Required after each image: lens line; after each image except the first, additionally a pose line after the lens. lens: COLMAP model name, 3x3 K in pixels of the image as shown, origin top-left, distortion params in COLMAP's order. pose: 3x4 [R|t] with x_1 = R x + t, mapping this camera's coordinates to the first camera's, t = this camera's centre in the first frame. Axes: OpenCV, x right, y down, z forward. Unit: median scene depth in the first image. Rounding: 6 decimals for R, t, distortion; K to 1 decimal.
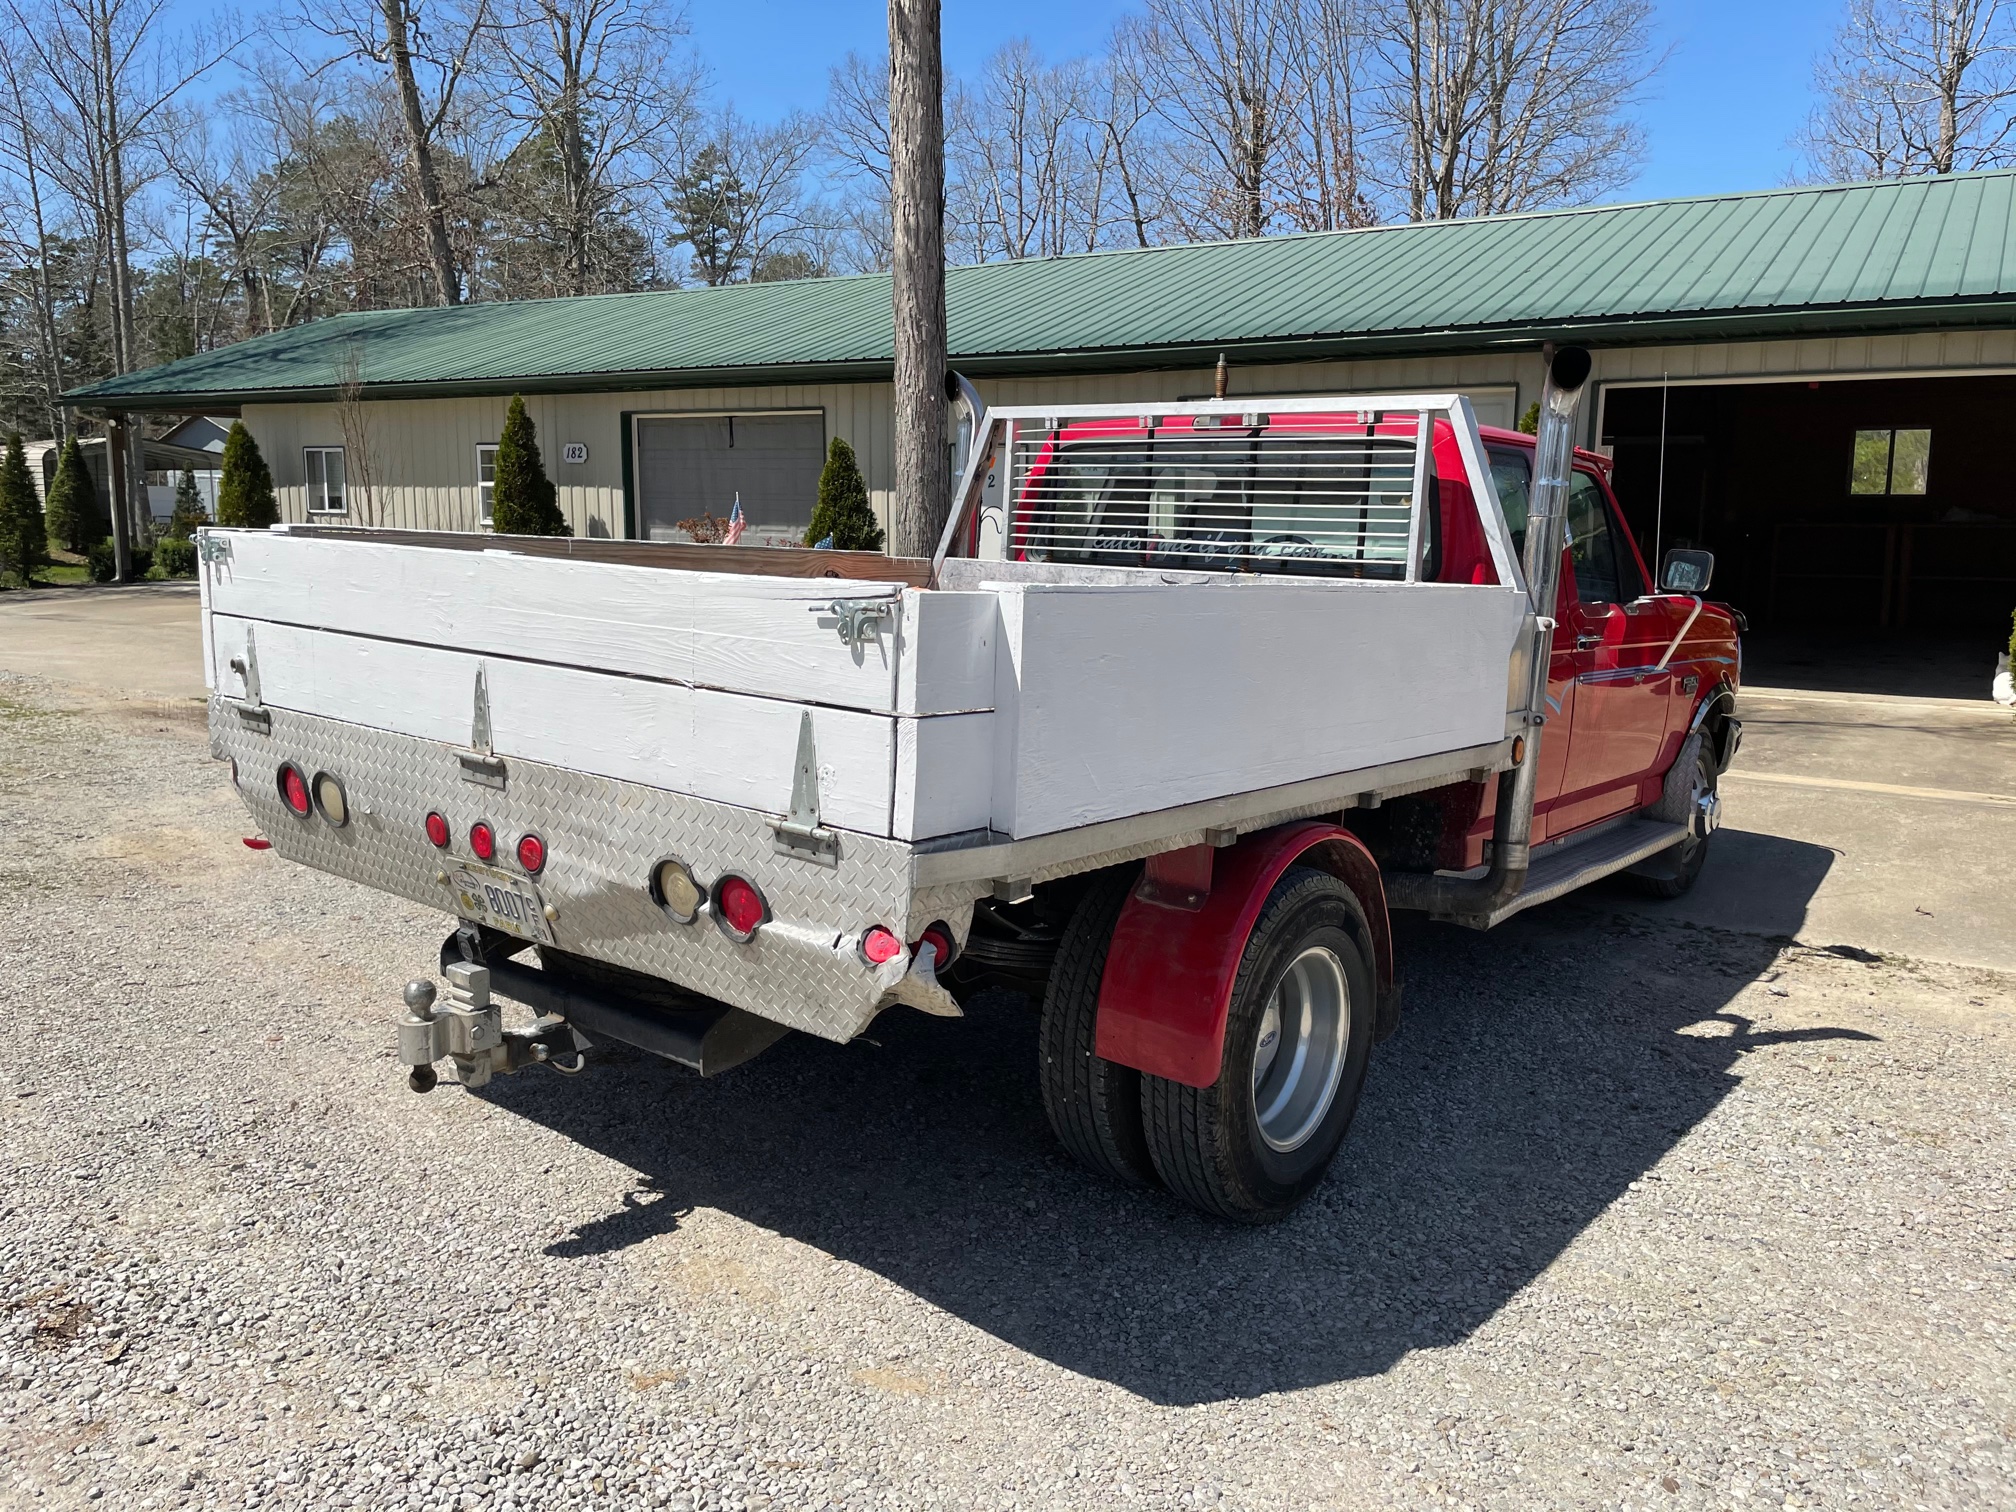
lens RADIAL K [[1514.9, 0, 1014.7], [0, 1514.9, 751.6], [0, 0, 1]] dist [0.079626, -0.104293]
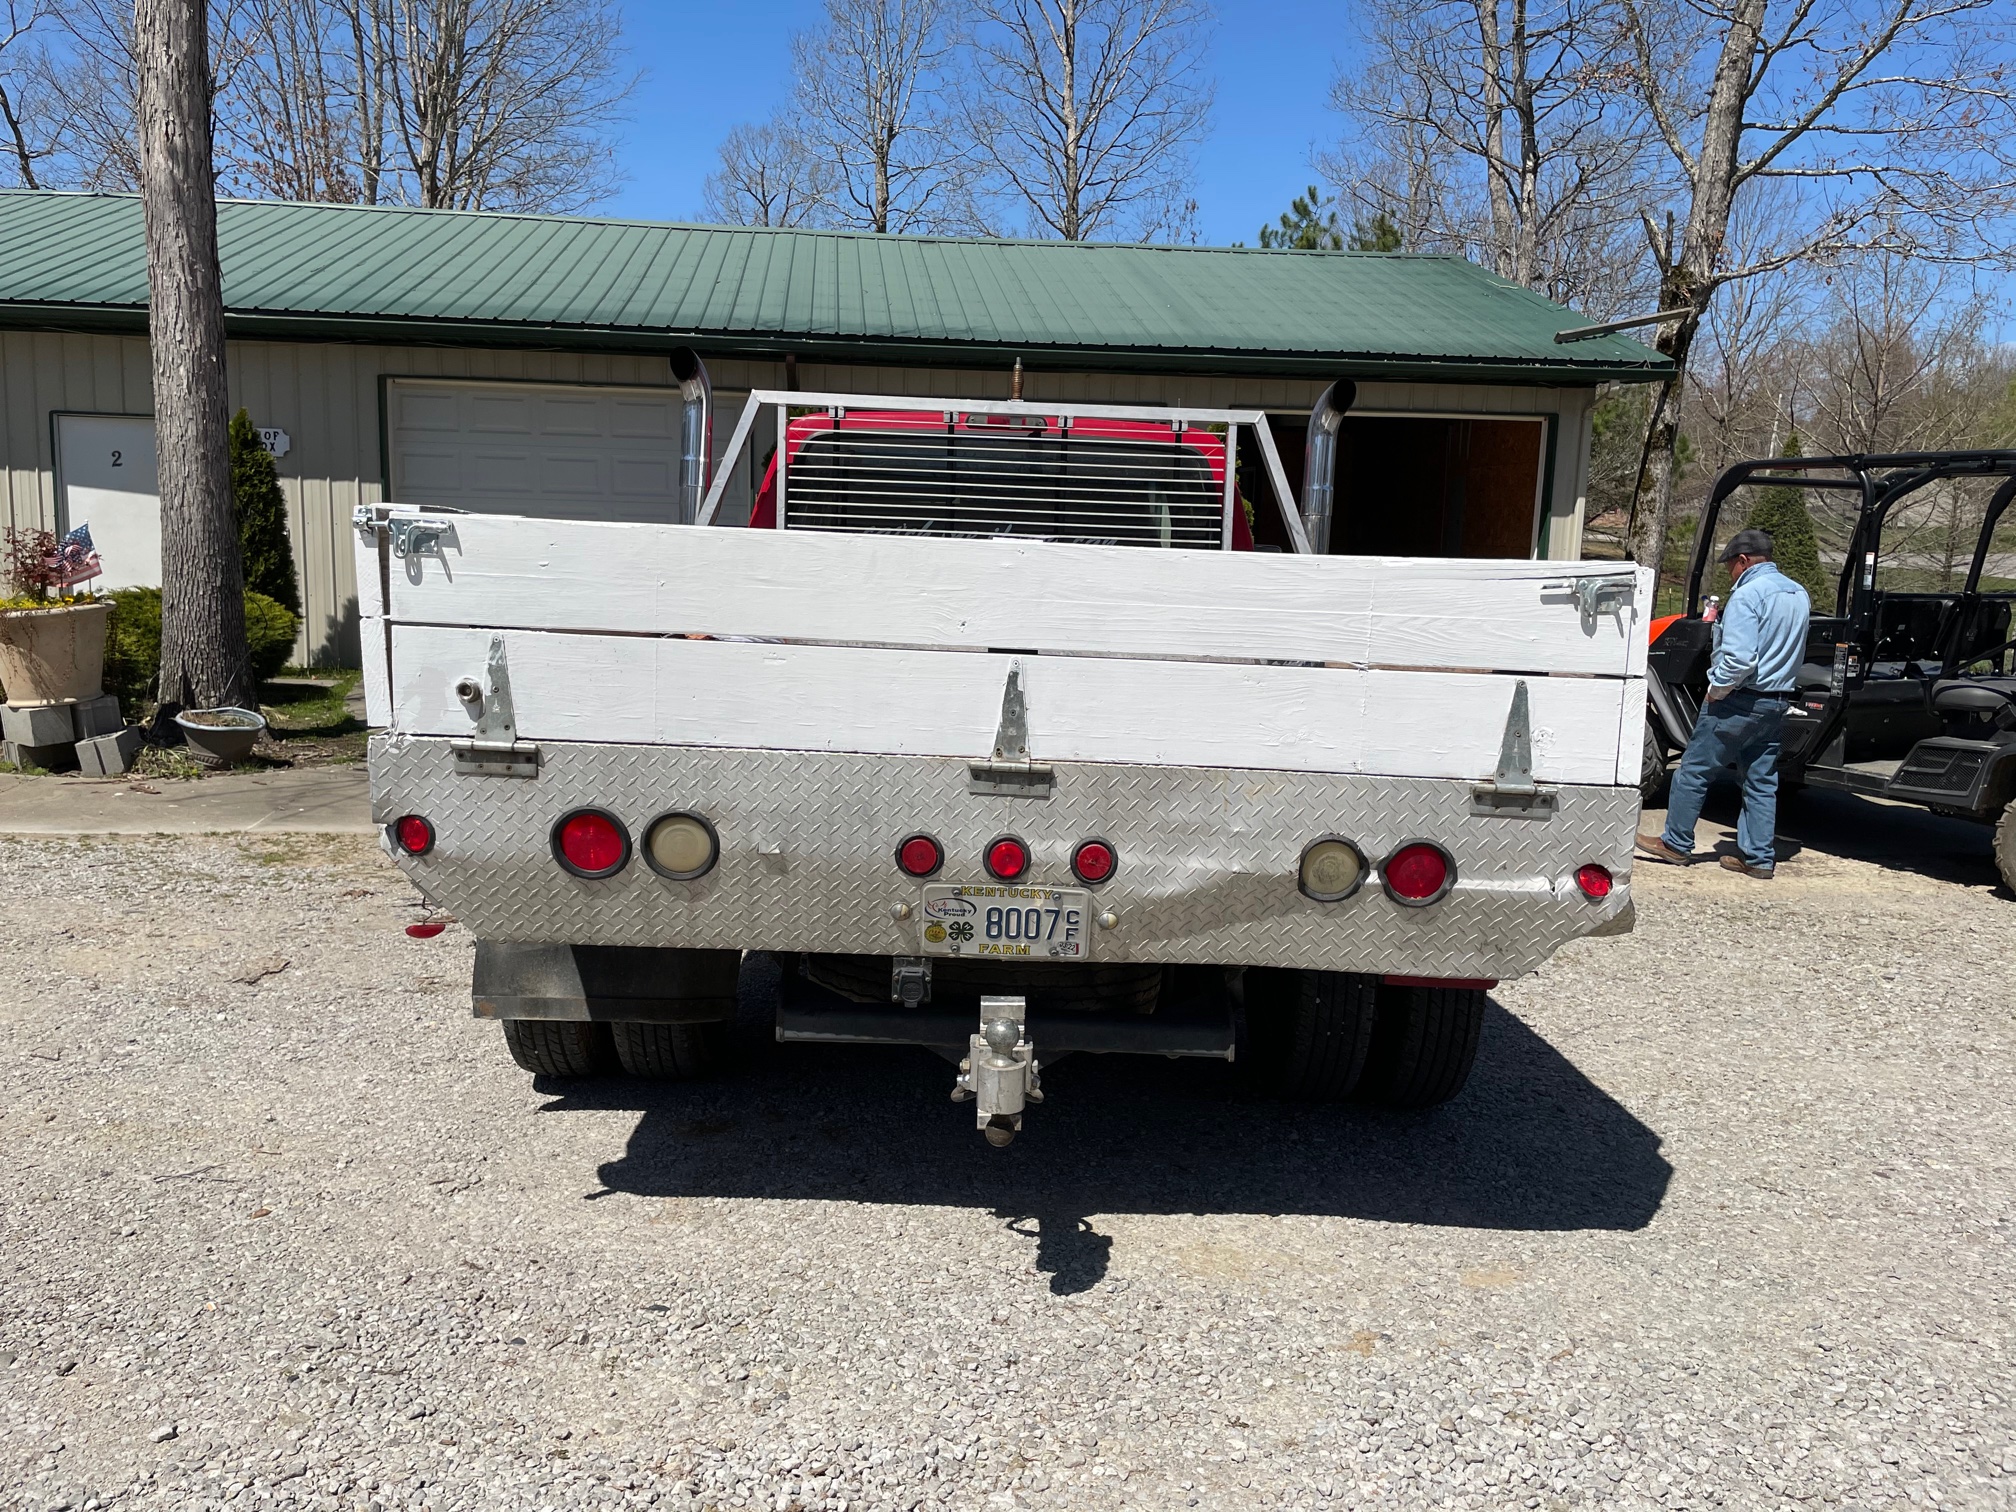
lens RADIAL K [[1514.9, 0, 1014.7], [0, 1514.9, 751.6], [0, 0, 1]] dist [0.079626, -0.104293]
pose [[0.778360, -0.083238, 0.622276, -0.830217], [0.082514, 0.996137, 0.030036, -0.029043], [-0.622372, 0.027968, 0.782222, 0.268071]]
